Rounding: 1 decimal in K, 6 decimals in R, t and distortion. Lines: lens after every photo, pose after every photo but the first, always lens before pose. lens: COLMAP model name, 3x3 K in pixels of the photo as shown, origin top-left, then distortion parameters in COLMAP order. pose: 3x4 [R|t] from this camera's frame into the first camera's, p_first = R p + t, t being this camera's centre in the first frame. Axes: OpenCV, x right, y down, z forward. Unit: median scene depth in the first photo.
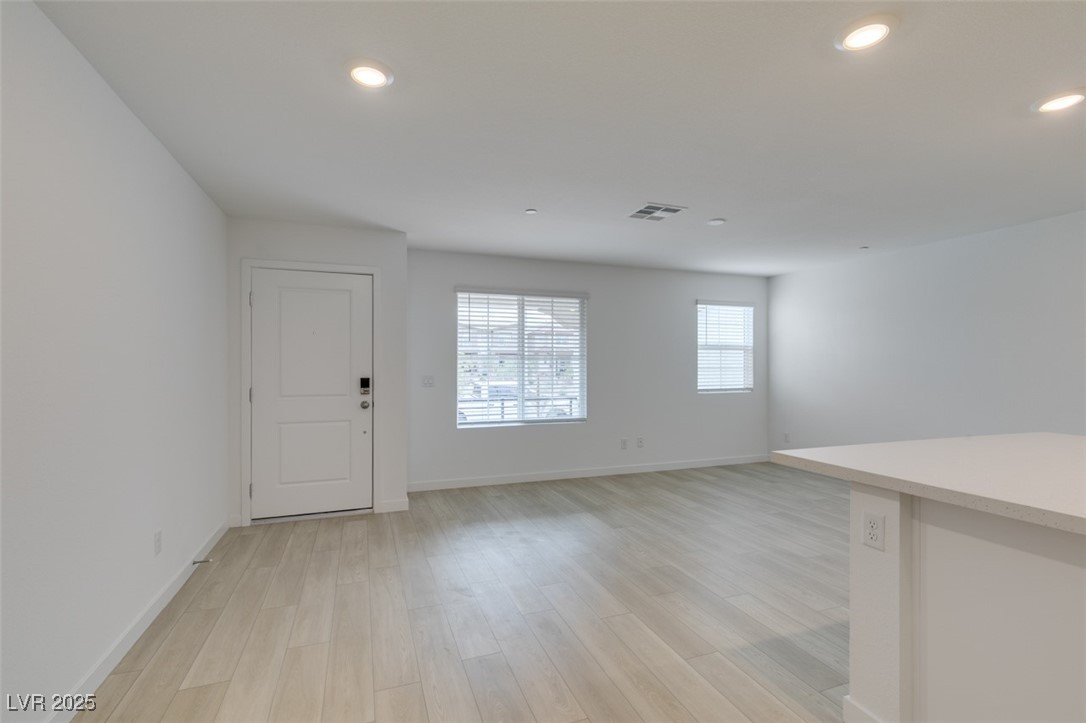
lens RADIAL K [[487.6, 0, 542.3], [0, 487.6, 366.0], [0, 0, 1]] dist [0.001549, -0.000694]
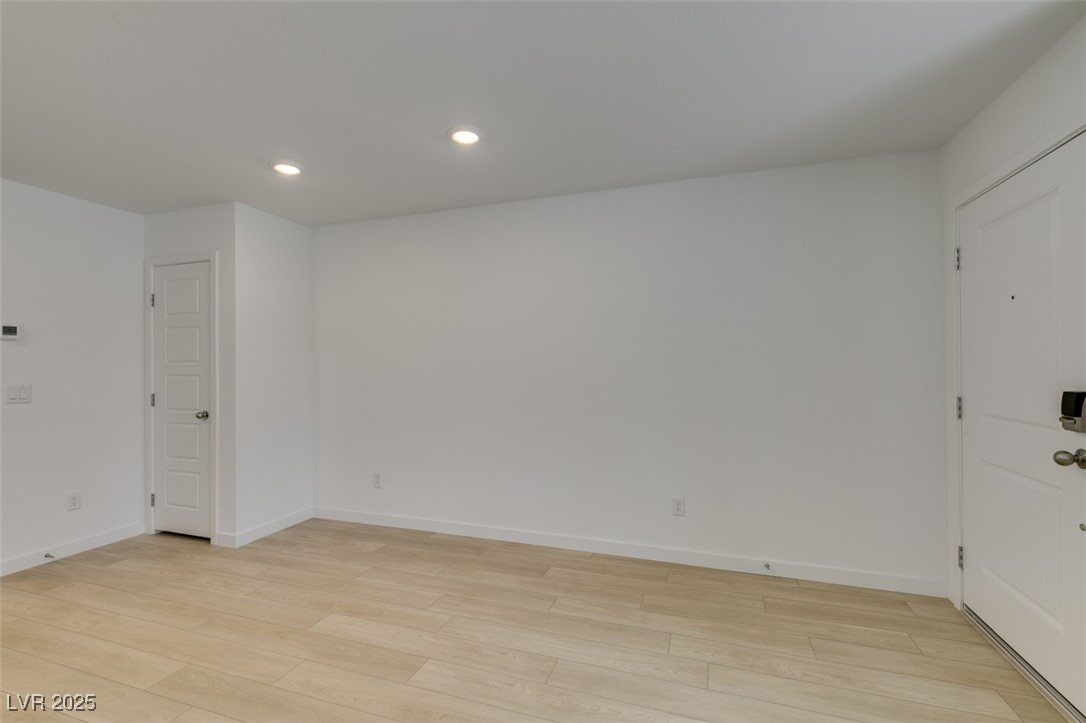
lens RADIAL K [[484.2, 0, 540.6], [0, 484.2, 364.6], [0, 0, 1]] dist [0.005426, -0.001361]
pose [[-0.639640, 0.002995, -0.768669, 0.210199], [0.005211, 0.999986, -0.000440, -0.000156], [0.768657, -0.004287, -0.639647, 0.839206]]
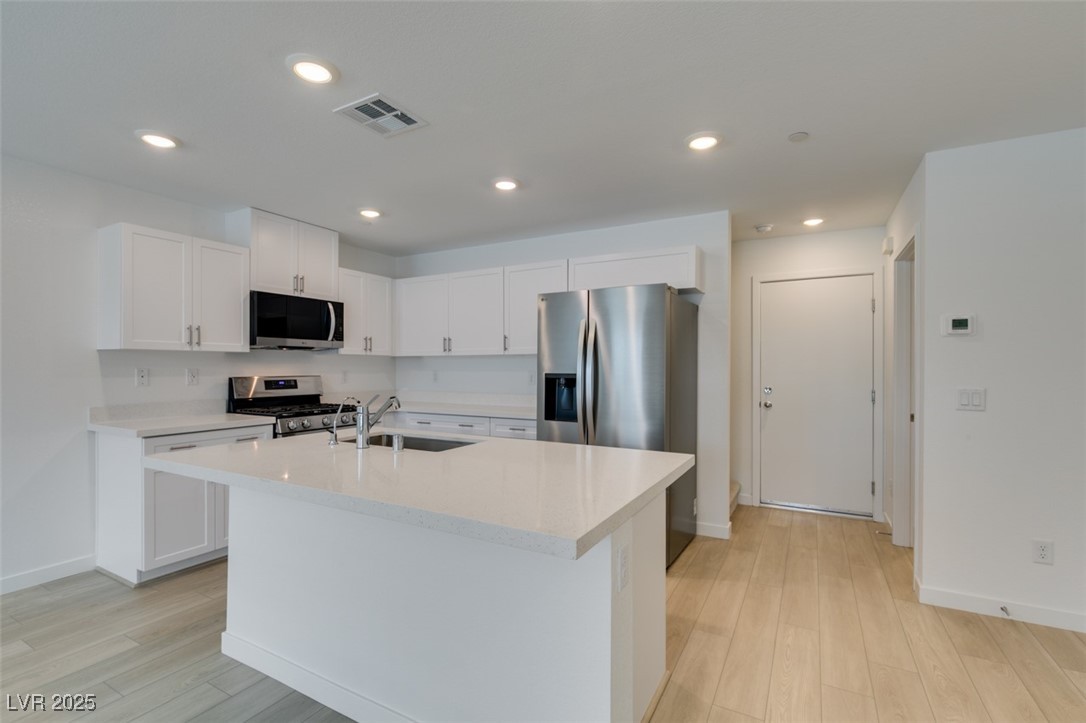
lens RADIAL K [[489.0, 0, 541.2], [0, 489.0, 366.2], [0, 0, 1]] dist [-0.003116, -0.000995]
pose [[-0.650829, -0.002283, 0.759221, 0.051157], [-0.002866, 0.999996, 0.000550, -0.000757], [-0.759219, -0.001818, -0.650833, 0.594941]]
